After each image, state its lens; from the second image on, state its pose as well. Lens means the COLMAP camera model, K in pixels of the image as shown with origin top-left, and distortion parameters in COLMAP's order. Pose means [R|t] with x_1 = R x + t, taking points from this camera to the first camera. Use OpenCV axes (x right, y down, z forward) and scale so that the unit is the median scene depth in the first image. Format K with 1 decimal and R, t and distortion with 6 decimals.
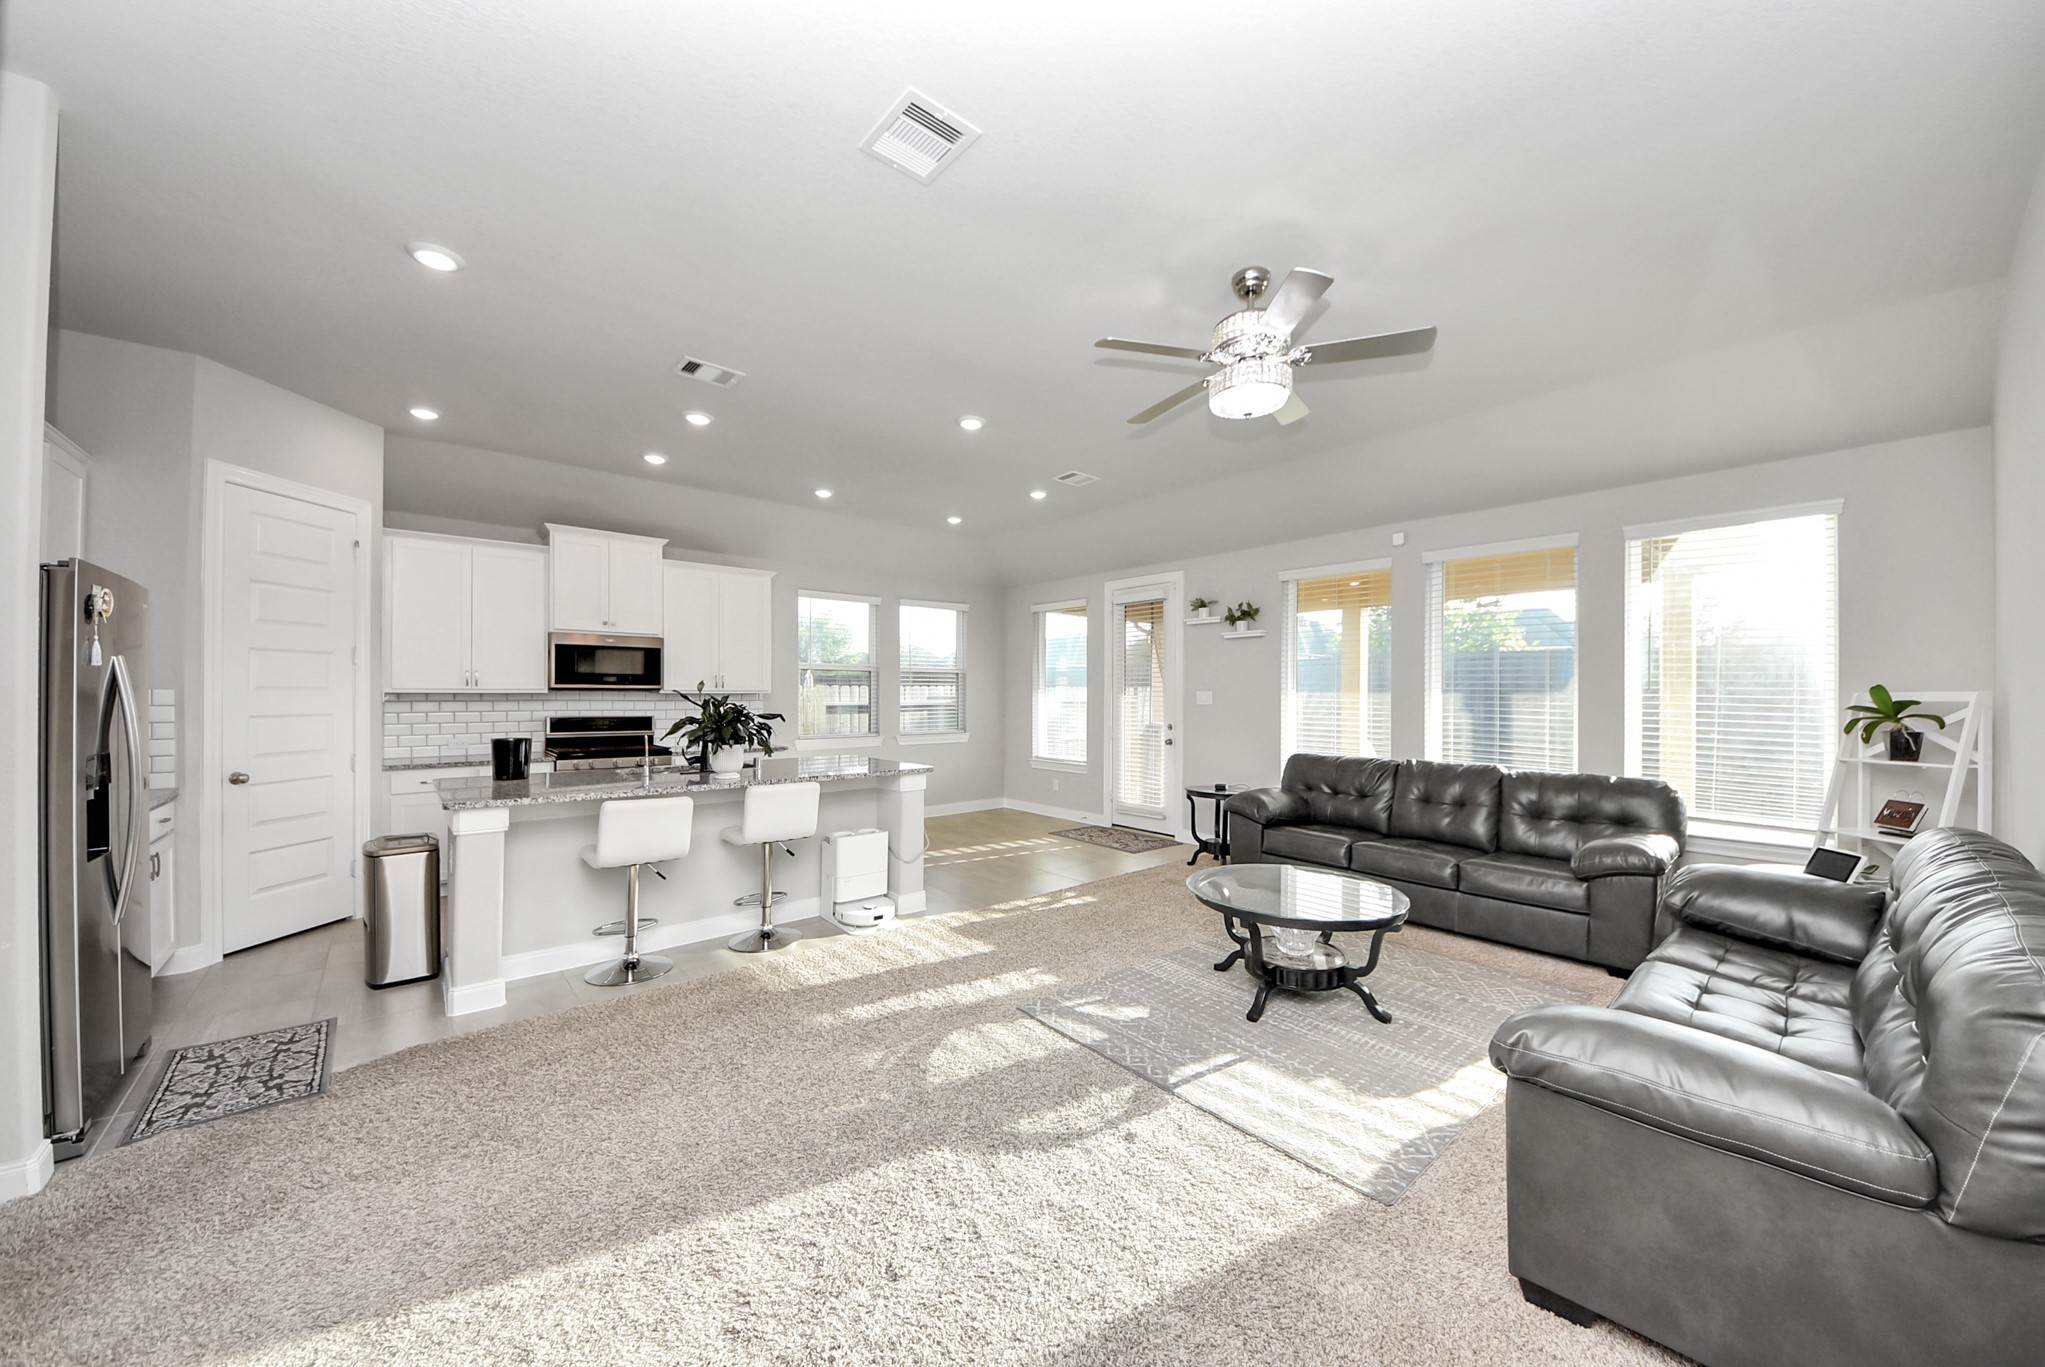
lens RADIAL K [[723.6, 0, 1037.9], [0, 723.6, 691.7], [0, 0, 1]] dist [-0.000412, -0.007032]
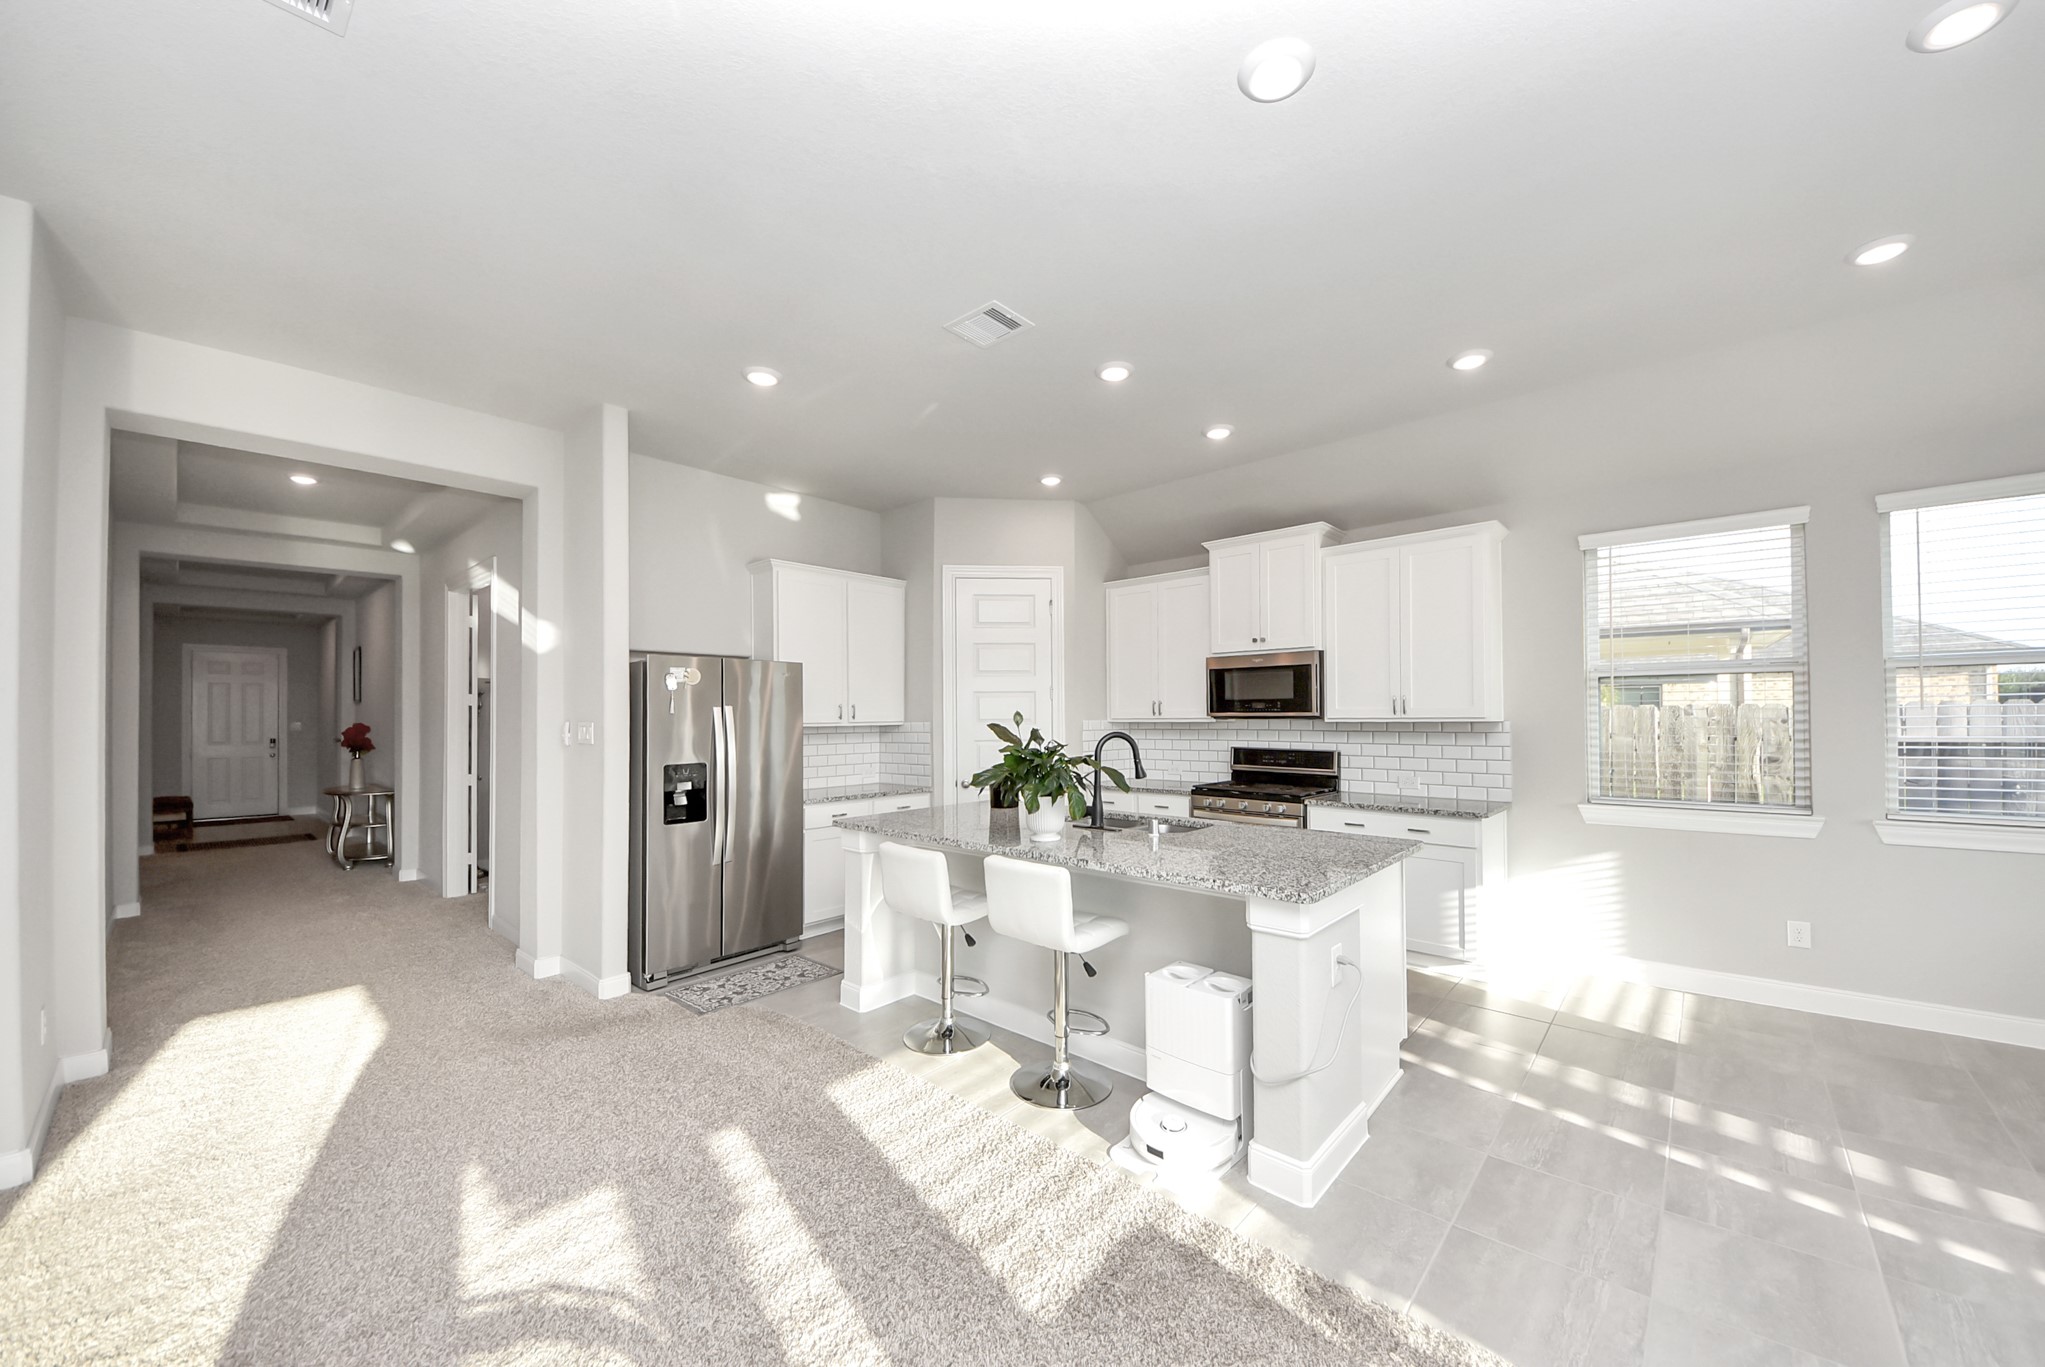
lens RADIAL K [[748.2, 0, 1042.2], [0, 748.2, 691.5], [0, 0, 1]] dist [-0.001561, -0.000355]
pose [[0.127641, -0.035244, -0.991194, 0.358823], [0.012576, 0.999346, -0.033914, -0.010949], [0.991741, -0.008137, 0.128001, 0.931552]]
